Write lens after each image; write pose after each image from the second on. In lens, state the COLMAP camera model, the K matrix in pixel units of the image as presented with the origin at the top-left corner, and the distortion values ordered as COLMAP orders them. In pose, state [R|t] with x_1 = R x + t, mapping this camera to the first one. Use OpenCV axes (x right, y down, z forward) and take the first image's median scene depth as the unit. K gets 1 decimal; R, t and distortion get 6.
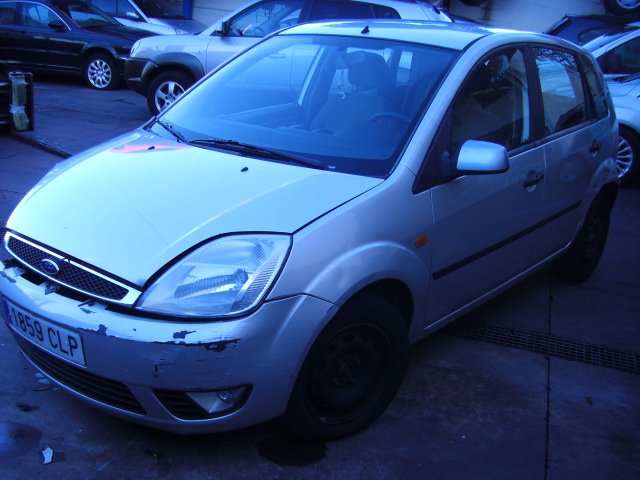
lens RADIAL K [[719.9, 0, 297.0], [0, 719.9, 310.1], [0, 0, 1]] dist [-0.184678, 0.111037]
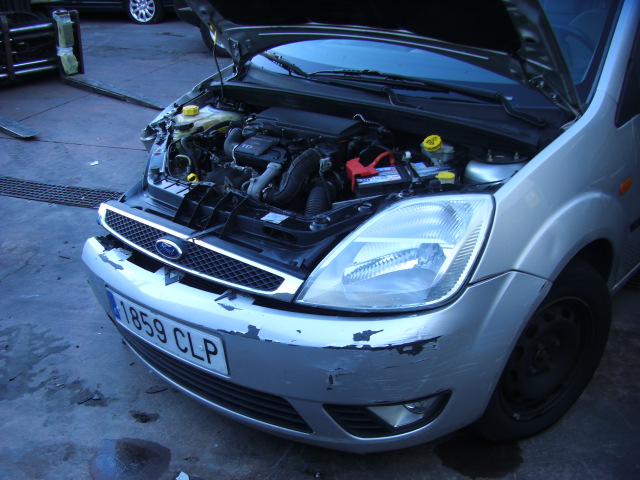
lens RADIAL K [[719.9, 0, 297.0], [0, 719.9, 310.1], [0, 0, 1]] dist [-0.184678, 0.111037]
pose [[0.996082, -0.054476, -0.069664, -0.157380], [0.061280, 0.993140, 0.099583, -0.064498], [0.063761, -0.103462, 0.992588, 0.215123]]
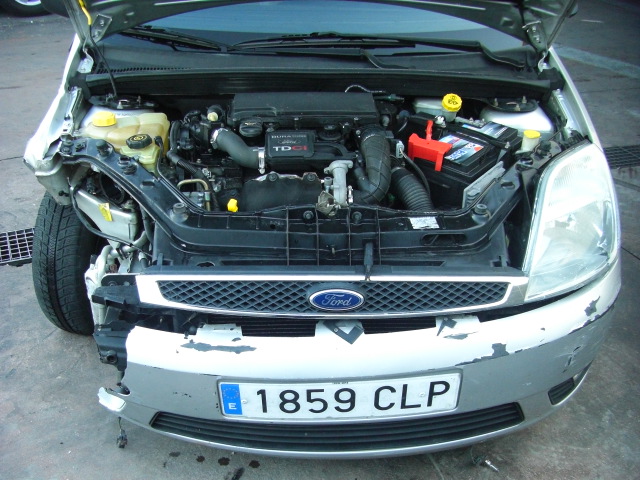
lens RADIAL K [[719.9, 0, 297.0], [0, 719.9, 310.1], [0, 0, 1]] dist [-0.184678, 0.111037]
pose [[0.739004, -0.415479, 0.530331, -0.707756], [0.280081, 0.905410, 0.319043, -0.260406], [-0.612722, -0.087238, 0.785469, 0.532443]]
